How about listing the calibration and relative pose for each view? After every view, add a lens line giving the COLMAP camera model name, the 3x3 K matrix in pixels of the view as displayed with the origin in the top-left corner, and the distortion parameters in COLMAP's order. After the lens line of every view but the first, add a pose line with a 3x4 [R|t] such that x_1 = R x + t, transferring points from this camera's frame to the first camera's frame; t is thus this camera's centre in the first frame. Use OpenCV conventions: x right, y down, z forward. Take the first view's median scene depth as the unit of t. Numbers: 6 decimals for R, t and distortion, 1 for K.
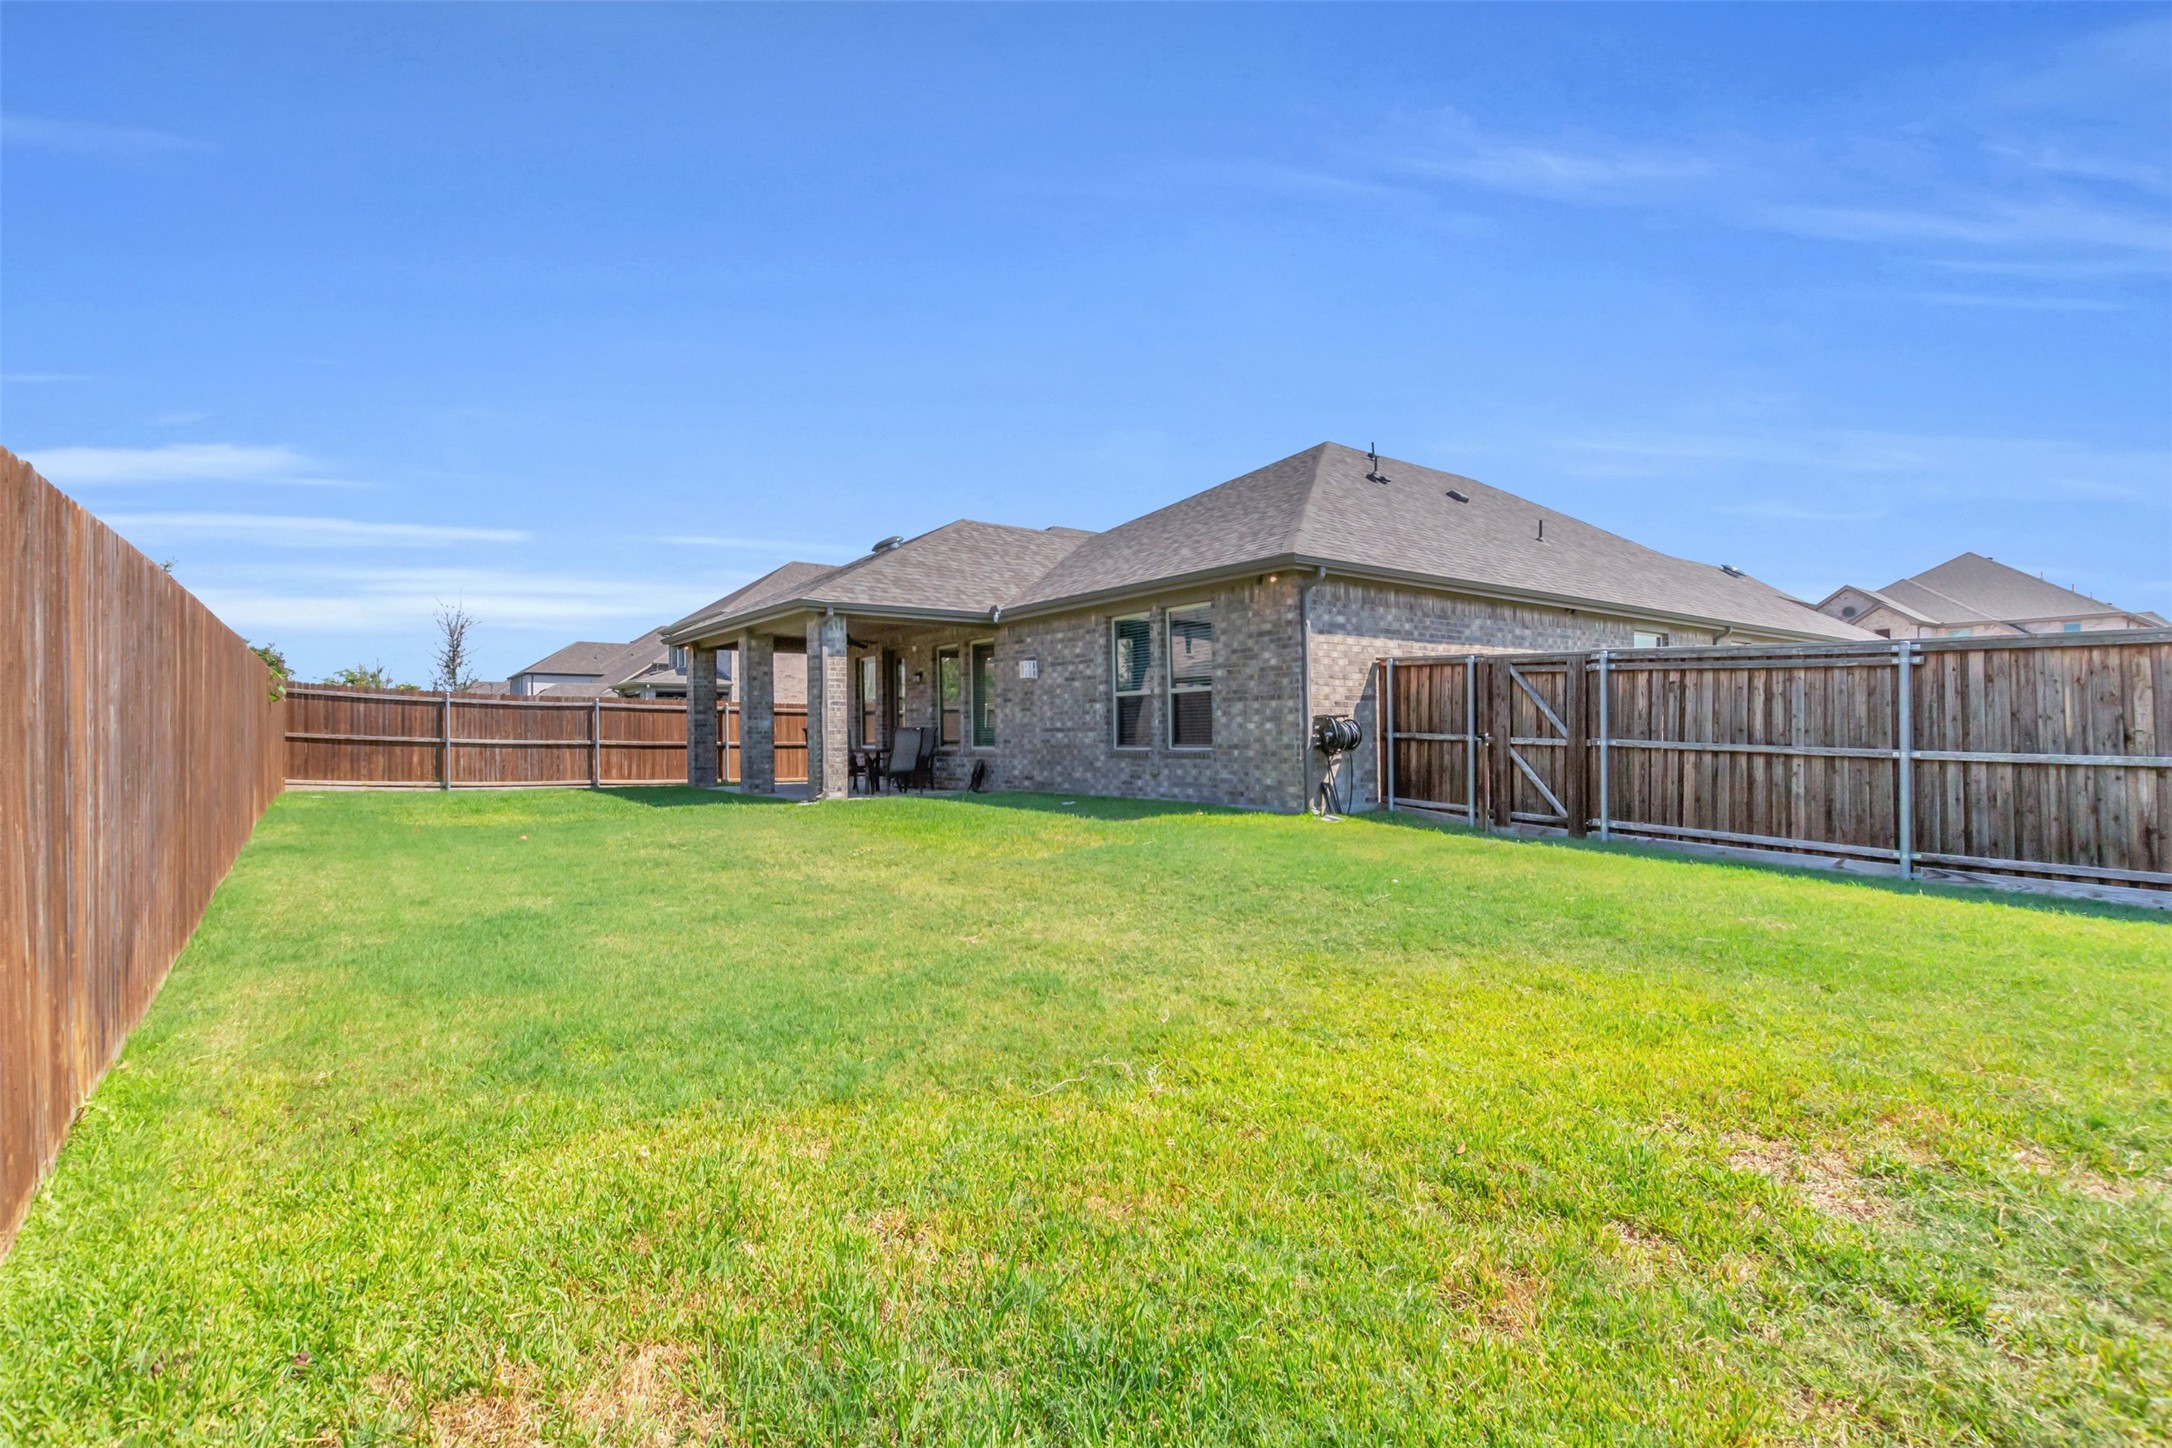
lens RADIAL K [[1003.7, 0, 1083.8], [0, 1003.7, 730.4], [0, 0, 1]] dist [0.001903, -0.007660]
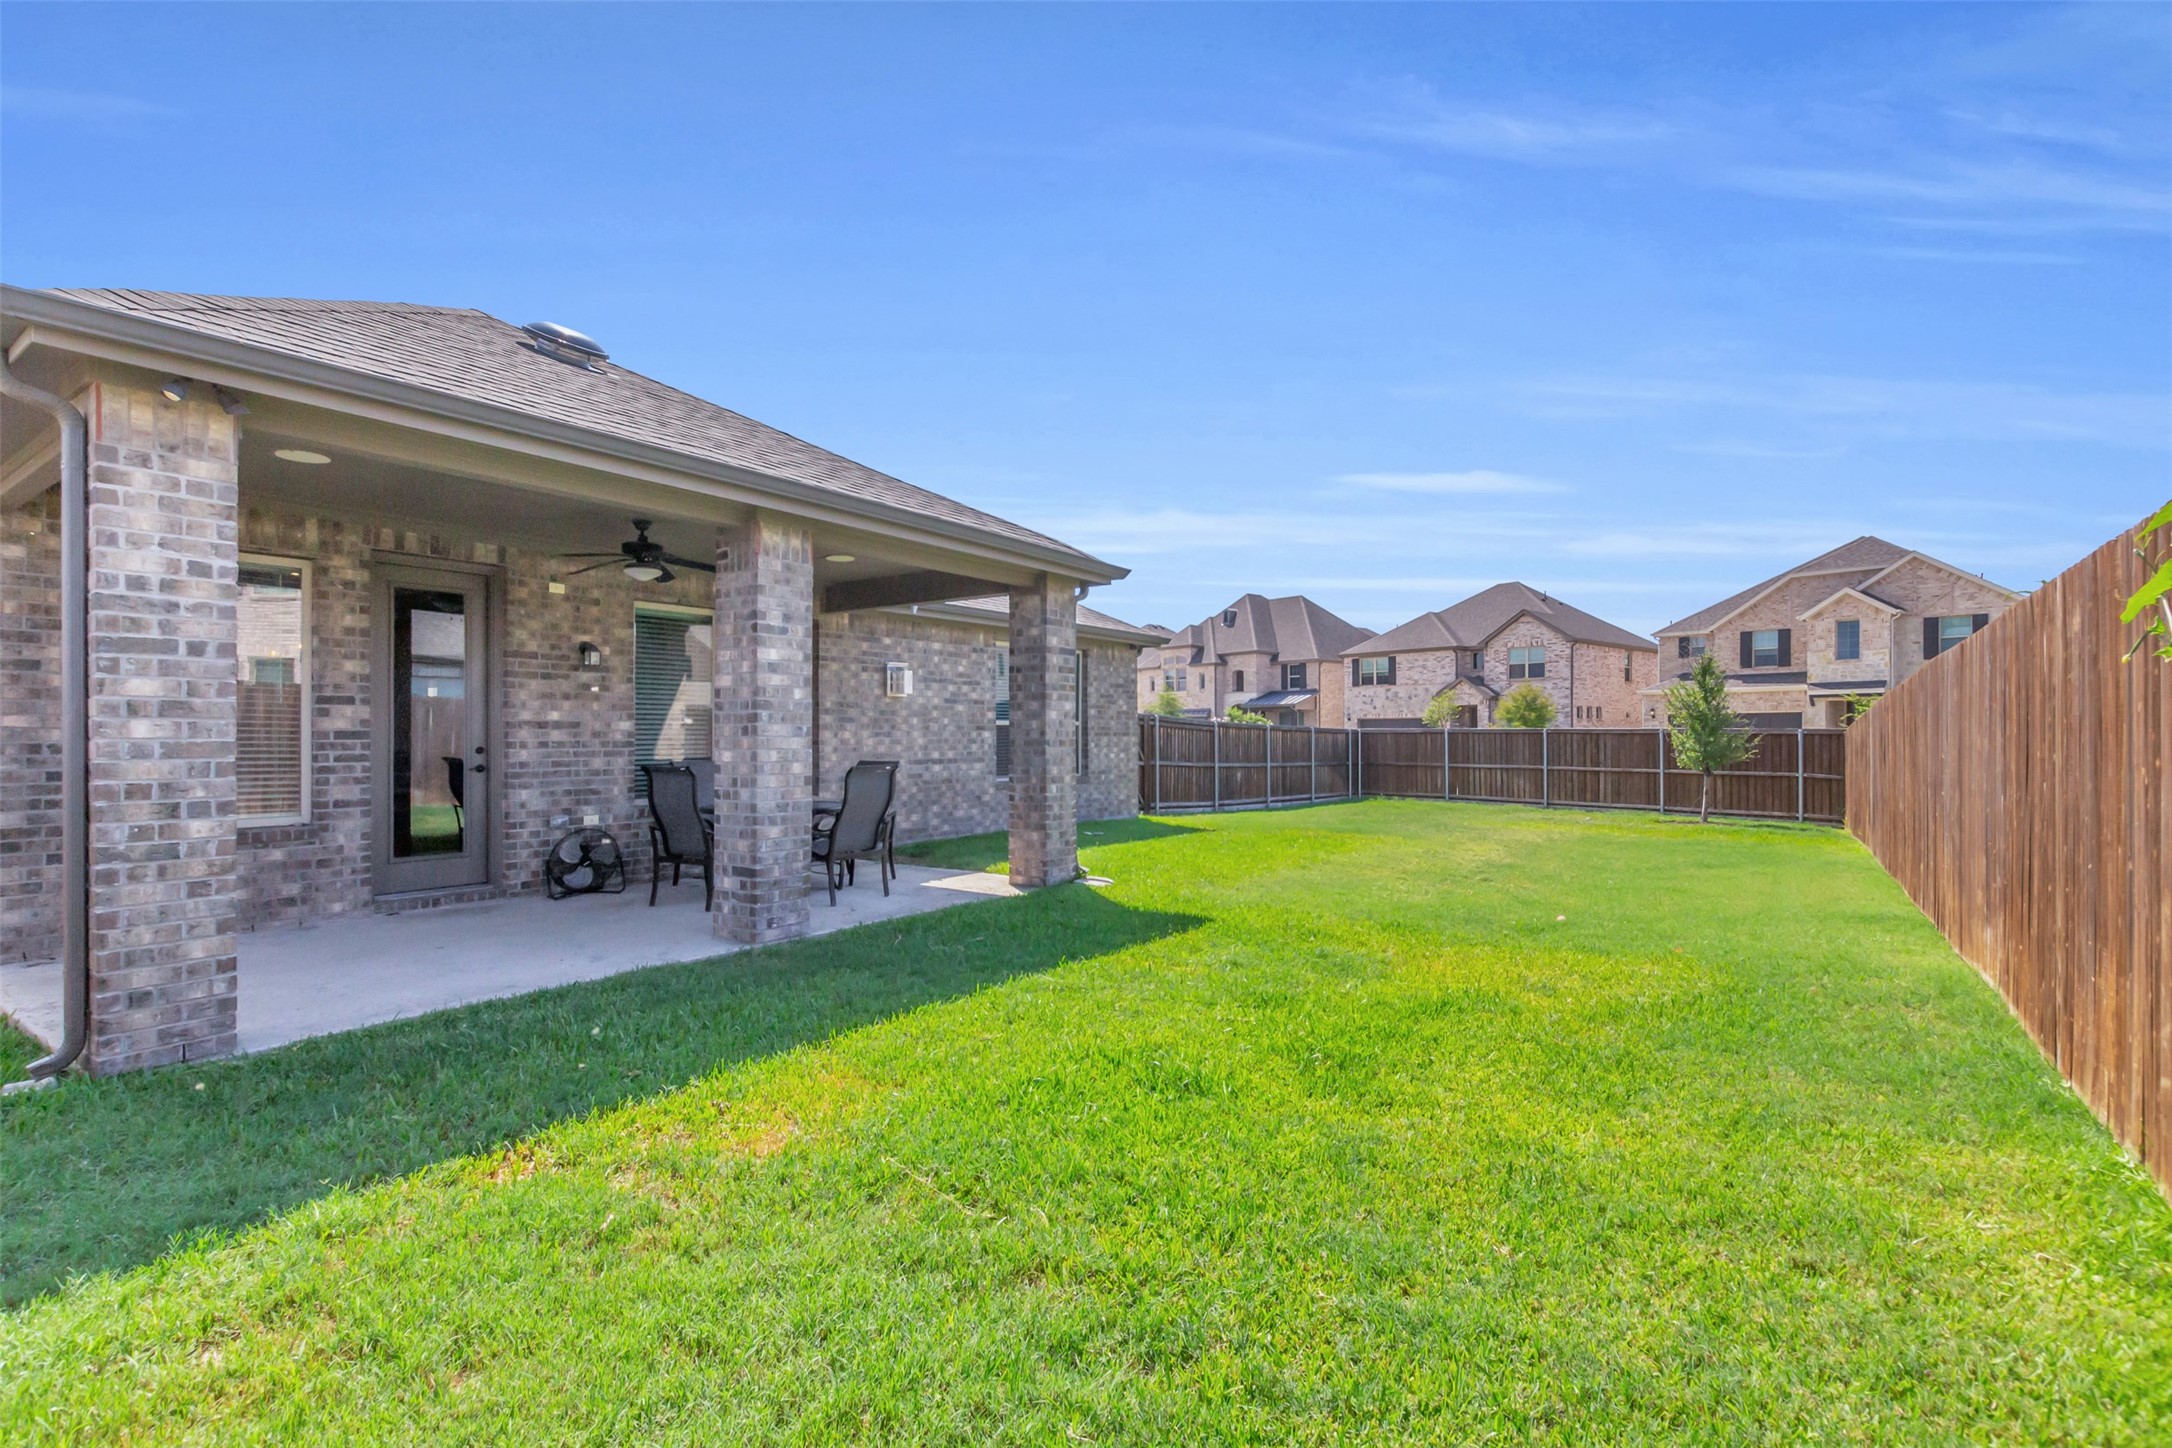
lens RADIAL K [[1003.7, 0, 1090.4], [0, 1003.7, 731.9], [0, 0, 1]] dist [0.001903, -0.007660]
pose [[-0.309878, 0.013379, 0.950682, -0.865199], [-0.000263, 0.999900, -0.014158, -0.013391], [-0.950776, -0.004638, -0.309844, 1.167106]]
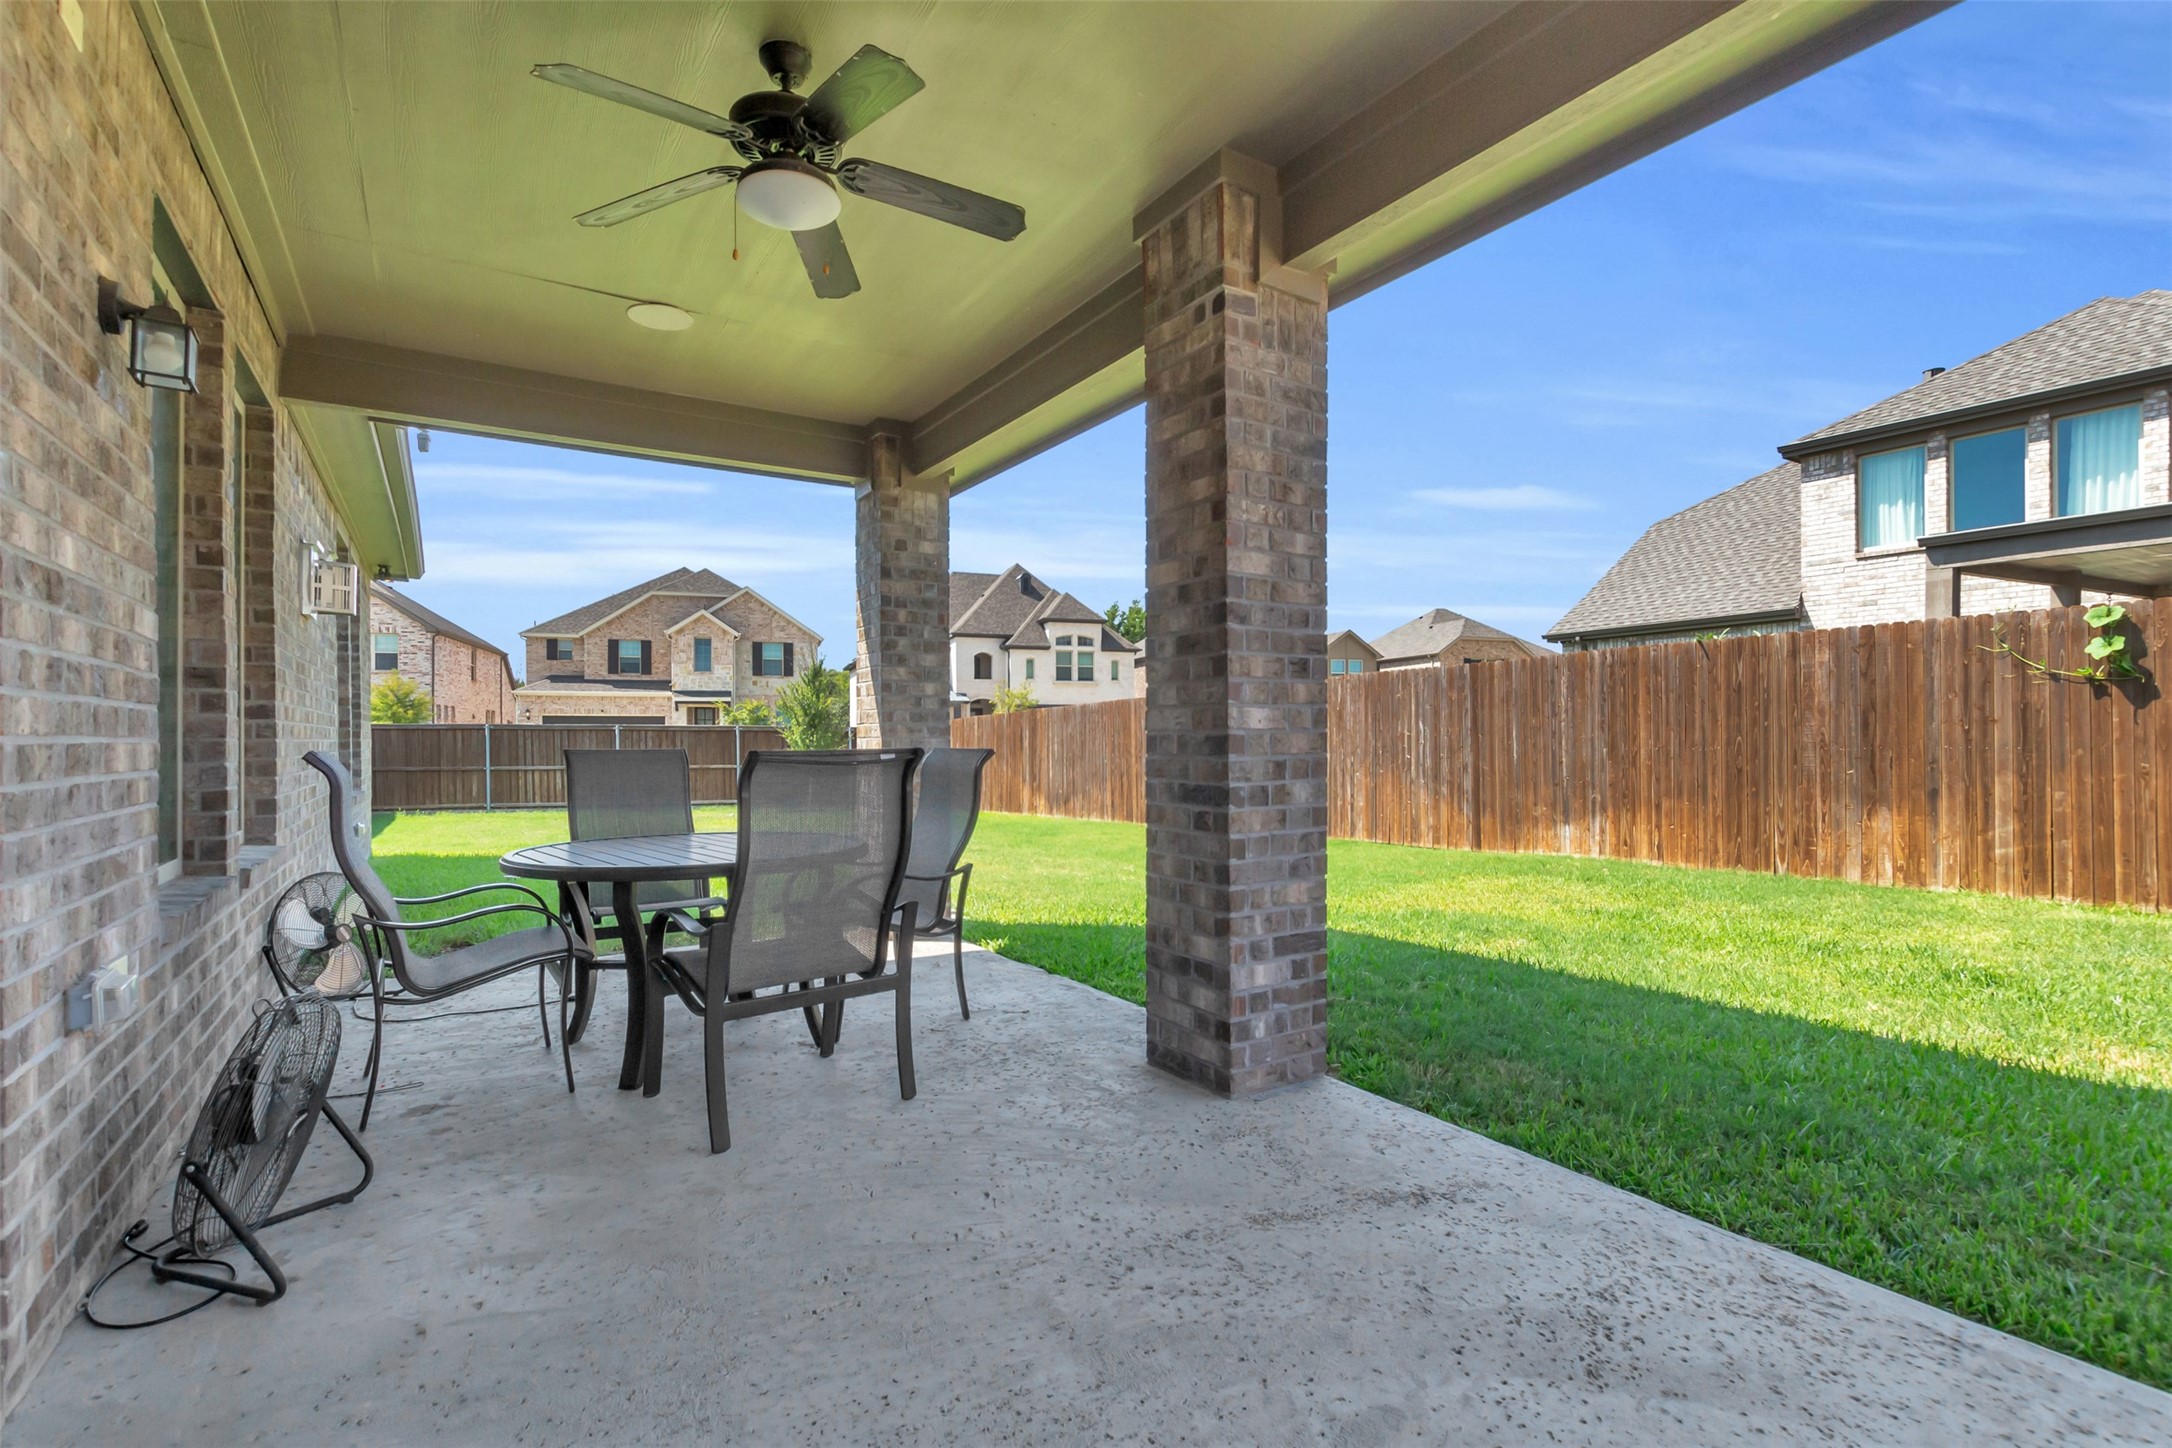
lens RADIAL K [[1003.7, 0, 1078.4], [0, 1003.7, 738.7], [0, 0, 1]] dist [0.001903, -0.007660]
pose [[-0.996526, 0.012448, 0.082353, -0.361719], [0.011918, 0.999905, -0.006919, -0.003076], [-0.082431, -0.005914, -0.996579, 1.407897]]
